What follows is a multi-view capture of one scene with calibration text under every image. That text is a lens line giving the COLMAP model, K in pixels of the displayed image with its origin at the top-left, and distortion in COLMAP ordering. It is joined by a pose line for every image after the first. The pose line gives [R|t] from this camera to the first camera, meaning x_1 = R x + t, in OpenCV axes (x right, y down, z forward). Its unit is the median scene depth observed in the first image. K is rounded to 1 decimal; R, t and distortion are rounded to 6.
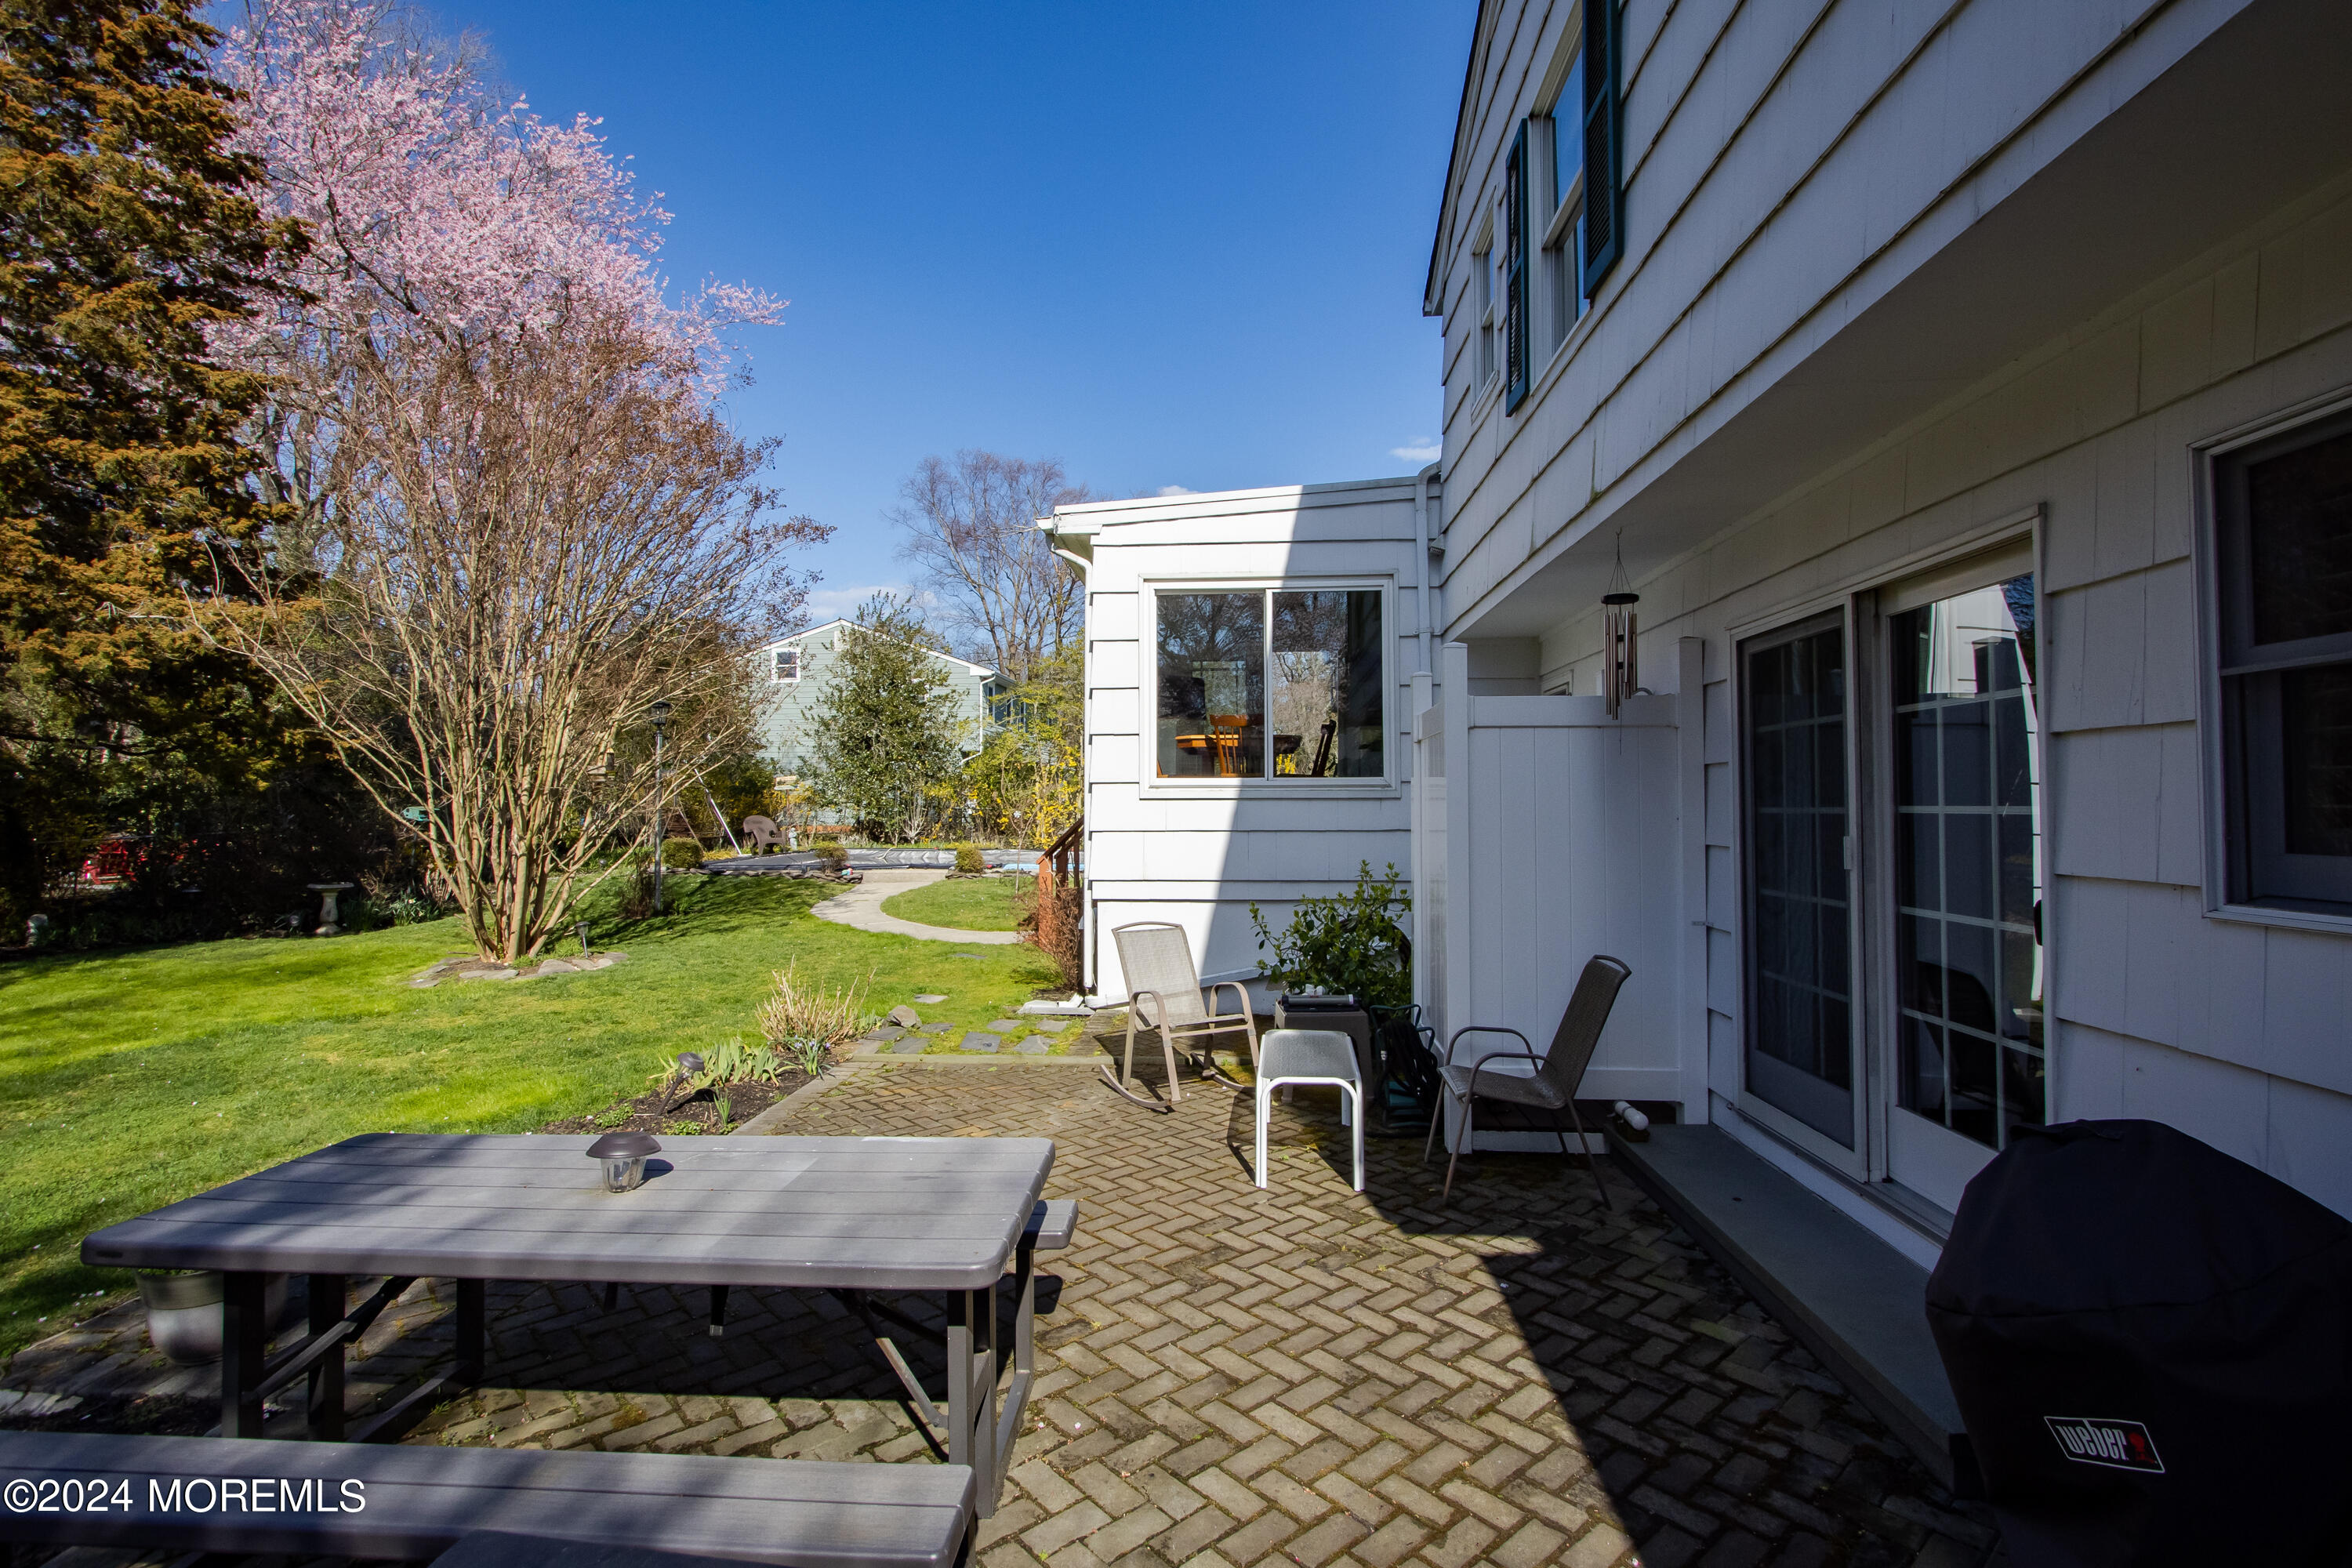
lens RADIAL K [[1061.9, 0, 1164.5], [0, 1061.9, 777.3], [0, 0, 1]] dist [-0.022066, 0.009807]
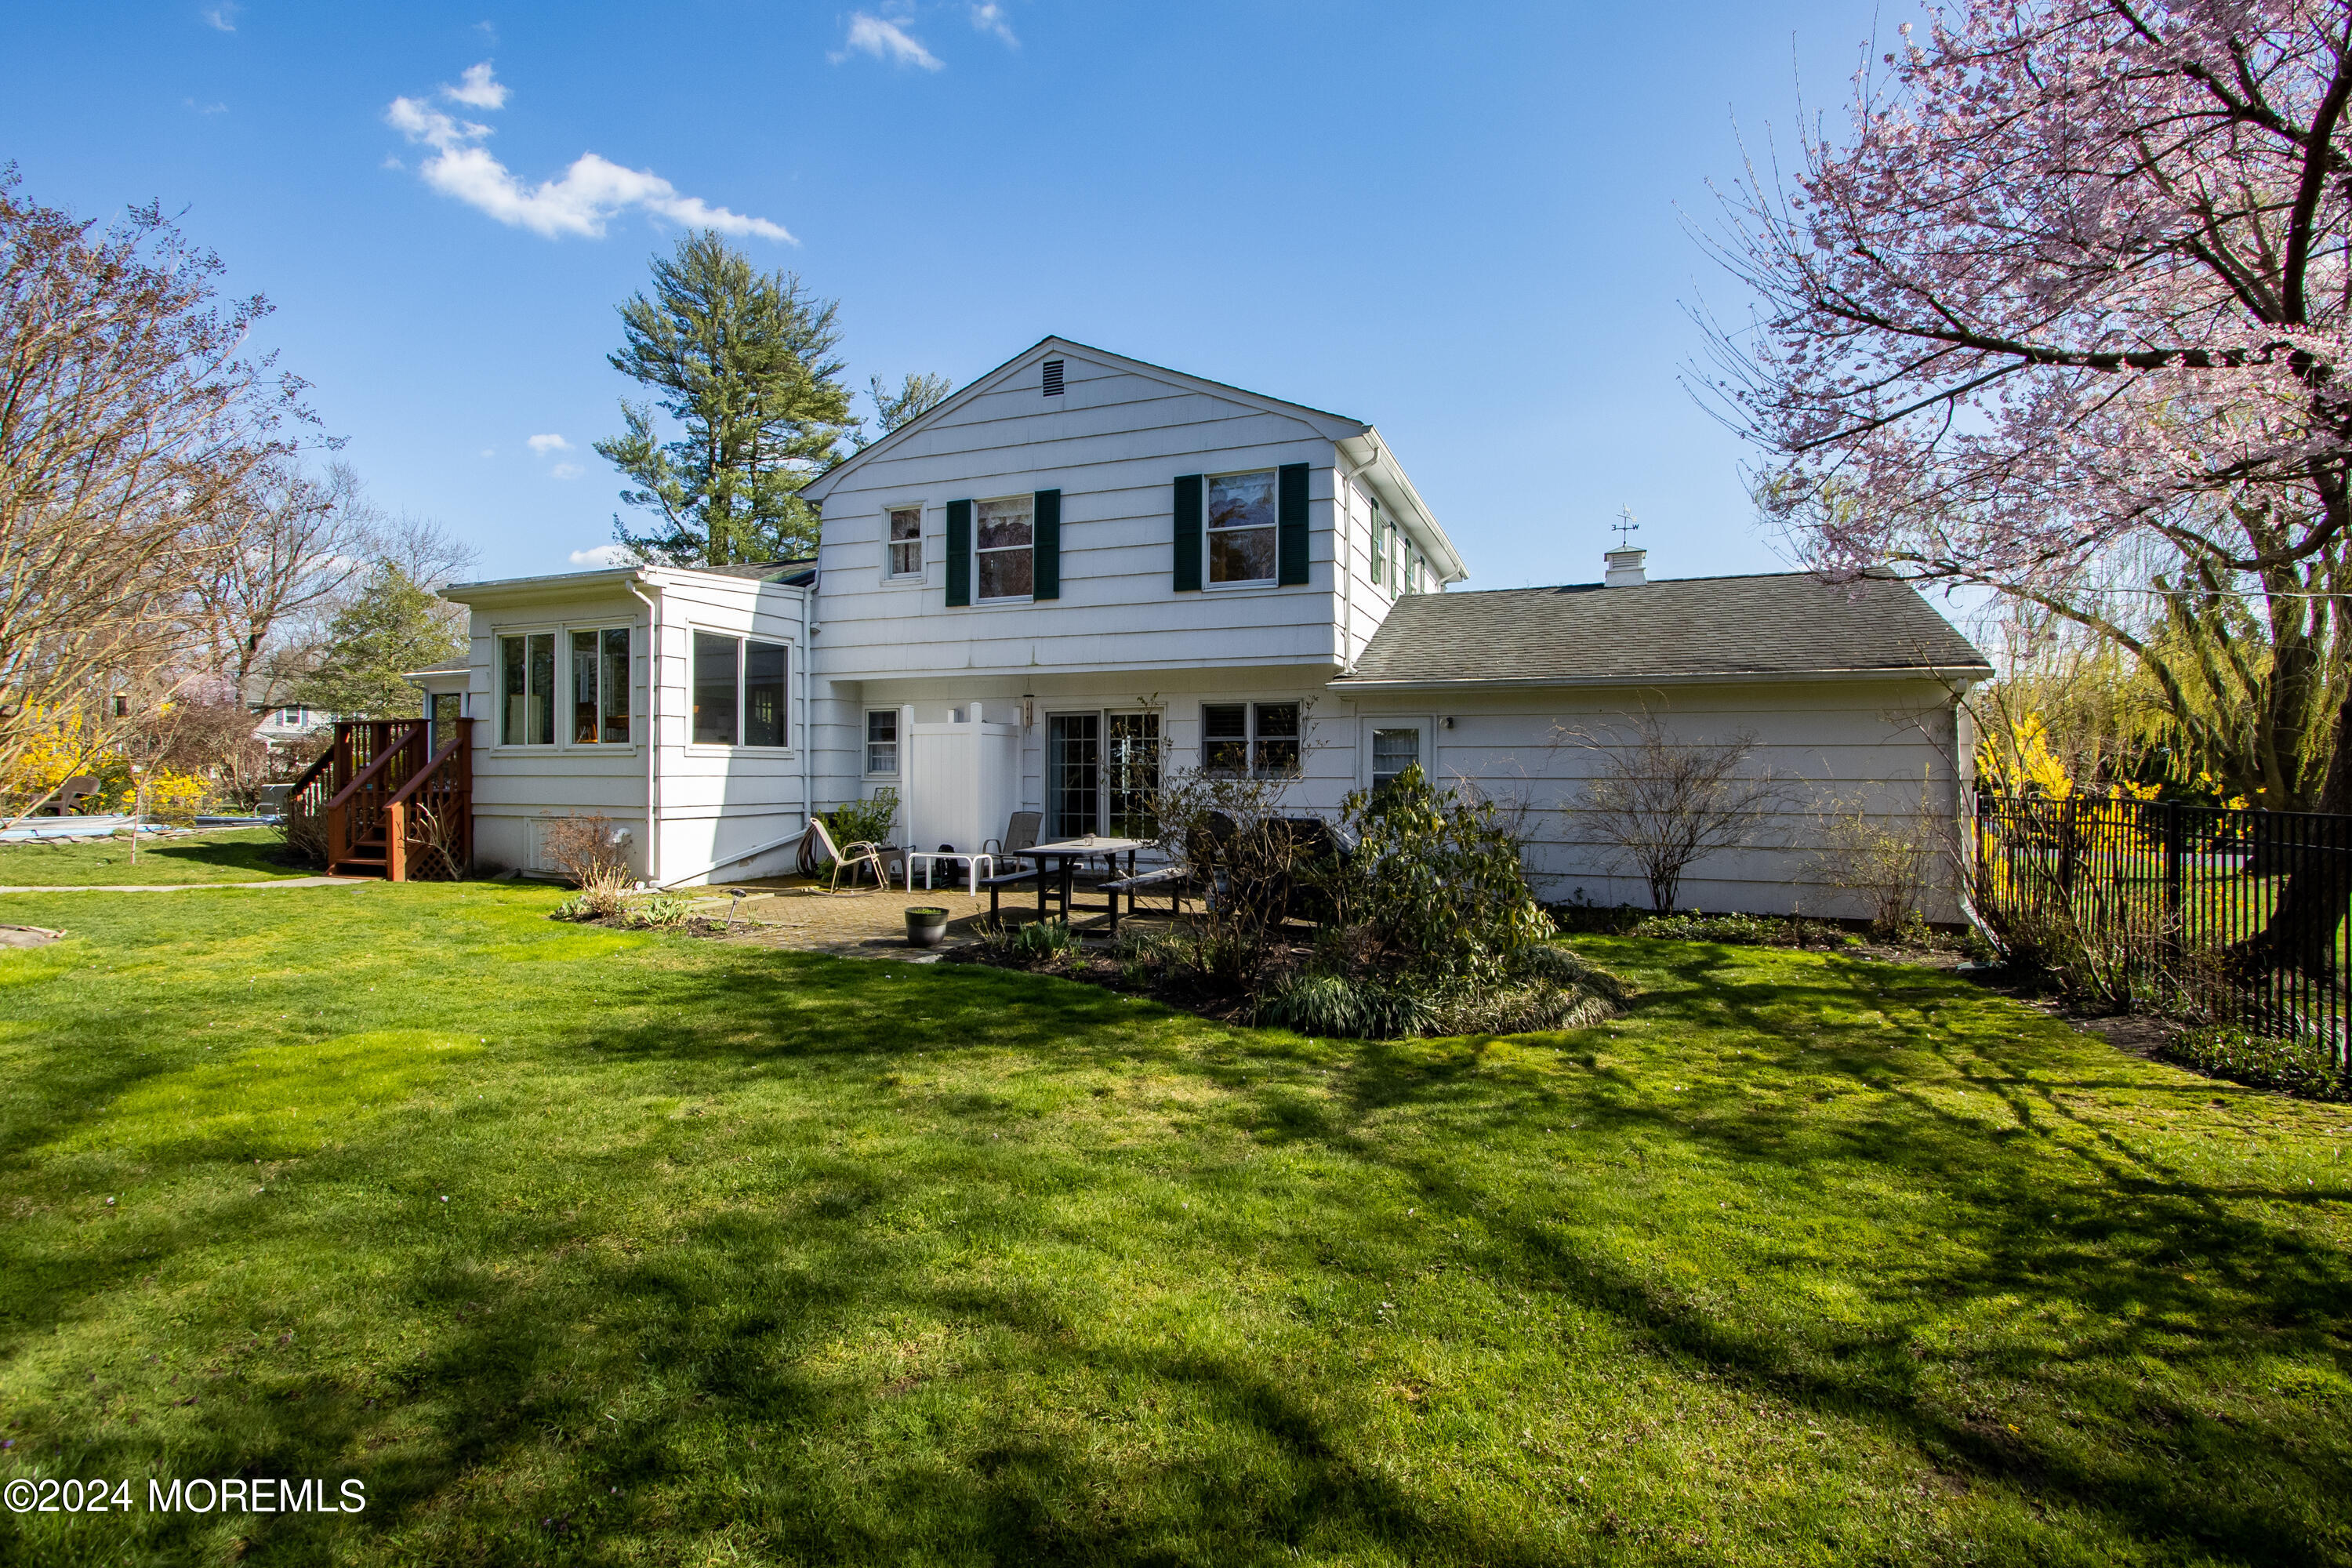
lens RADIAL K [[1061.9, 0, 1164.5], [0, 1061.9, 777.3], [0, 0, 1]] dist [-0.022066, 0.009807]
pose [[0.305194, -0.000026, 0.952290, -1.347550], [-0.028356, 0.999556, 0.009115, 0.016662], [-0.951868, -0.029785, 0.305058, -0.195575]]
